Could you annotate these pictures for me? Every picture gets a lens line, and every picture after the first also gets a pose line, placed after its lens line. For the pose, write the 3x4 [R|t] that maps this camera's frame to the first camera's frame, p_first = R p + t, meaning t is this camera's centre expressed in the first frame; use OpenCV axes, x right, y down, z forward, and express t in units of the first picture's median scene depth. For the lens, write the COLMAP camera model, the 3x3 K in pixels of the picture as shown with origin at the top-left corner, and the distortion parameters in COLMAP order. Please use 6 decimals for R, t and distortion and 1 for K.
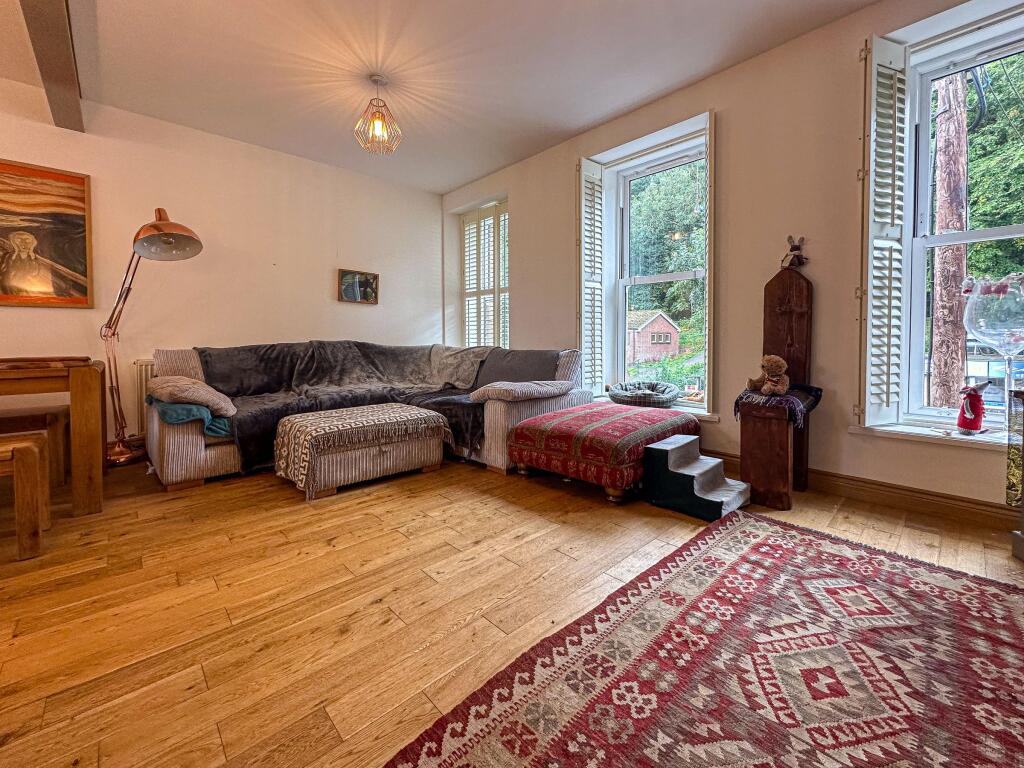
lens RADIAL K [[427.4, 0, 531.0], [0, 427.4, 365.8], [0, 0, 1]] dist [-0.007816, 0.000894]
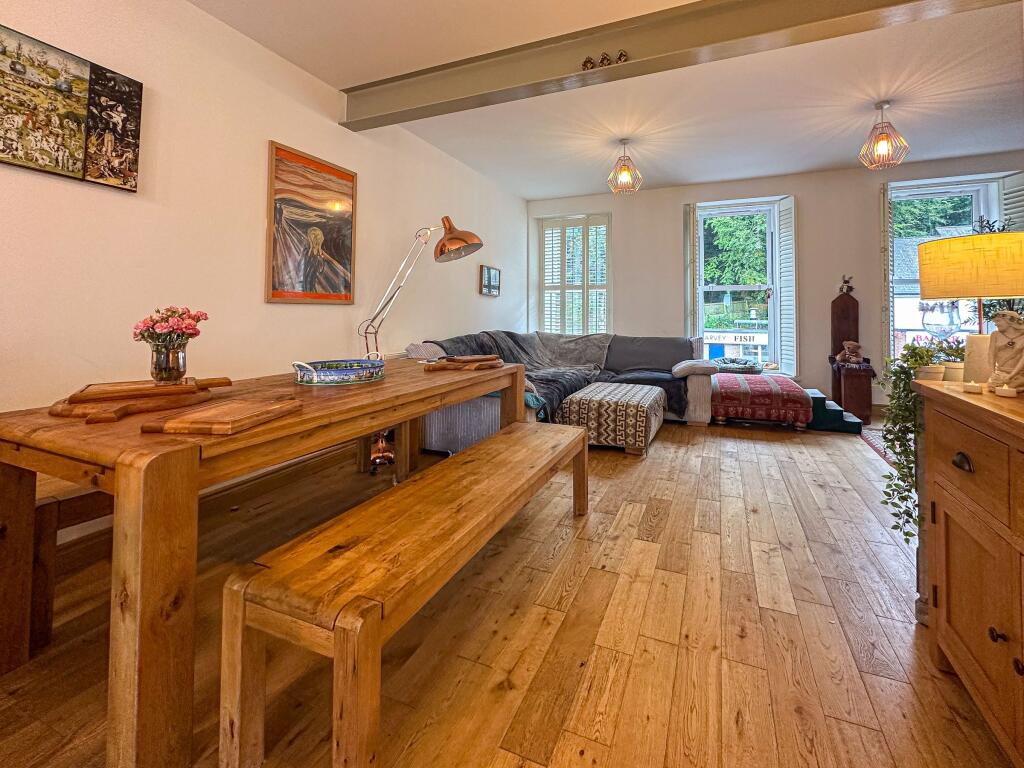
lens RADIAL K [[427.4, 0, 560.9], [0, 427.4, 308.2], [0, 0, 1]] dist [-0.007816, 0.000894]
pose [[0.905628, 0.011509, 0.423918, -1.045784], [0.020265, 0.997315, -0.070369, -0.048054], [-0.423589, 0.072319, 0.902963, -0.104587]]
